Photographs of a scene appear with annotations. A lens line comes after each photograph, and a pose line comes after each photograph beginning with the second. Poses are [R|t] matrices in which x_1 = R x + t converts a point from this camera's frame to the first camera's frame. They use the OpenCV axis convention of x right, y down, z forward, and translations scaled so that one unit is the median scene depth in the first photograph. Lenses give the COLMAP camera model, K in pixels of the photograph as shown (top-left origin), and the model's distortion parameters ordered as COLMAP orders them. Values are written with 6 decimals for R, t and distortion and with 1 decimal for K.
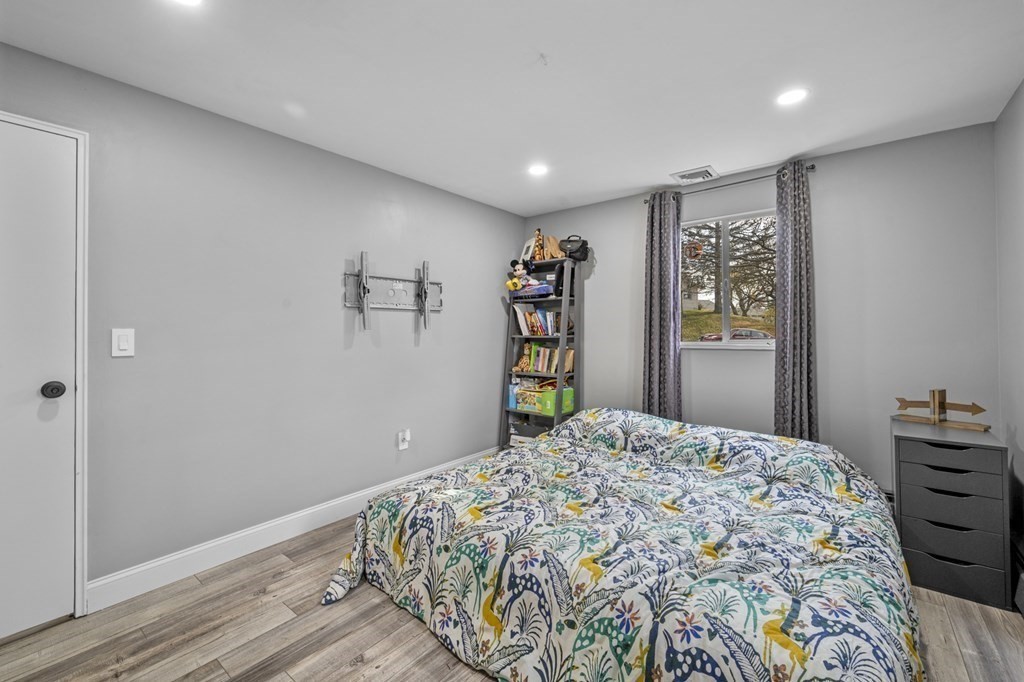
lens RADIAL K [[427.8, 0, 512.6], [0, 427.8, 329.9], [0, 0, 1]] dist [0.000009, 0.000061]
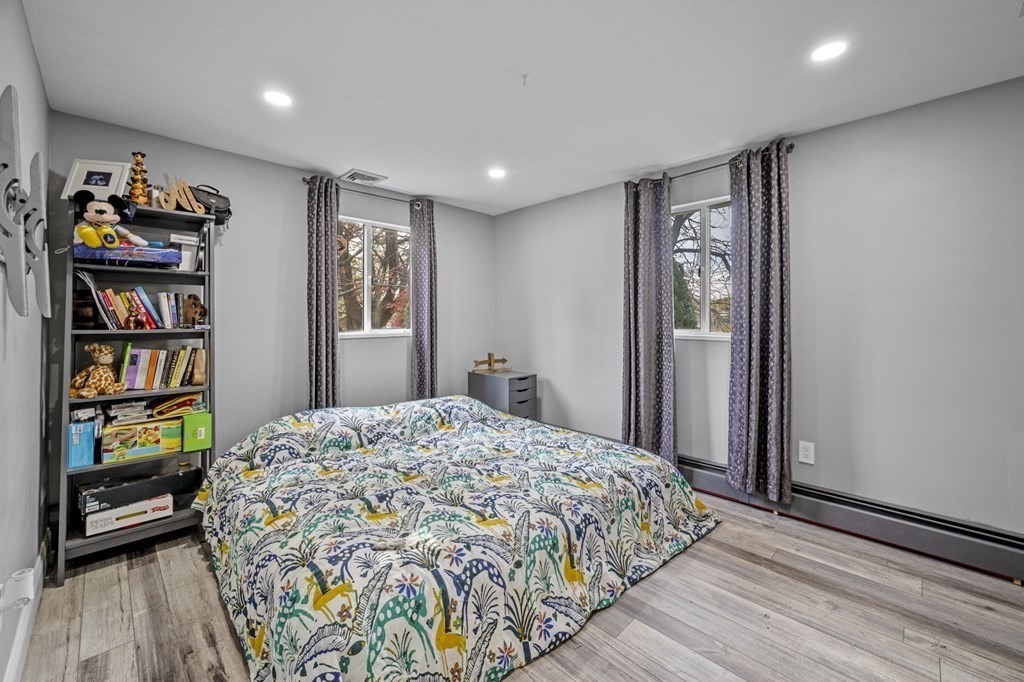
lens RADIAL K [[409.2, 0, 513.1], [0, 409.2, 325.5], [0, 0, 1]] dist [0.002632, 0.000117]
pose [[0.120469, -0.007023, 0.992692, -0.619742], [0.001983, 0.999975, 0.006834, 0.005935], [-0.992715, 0.001146, 0.120480, 0.564857]]
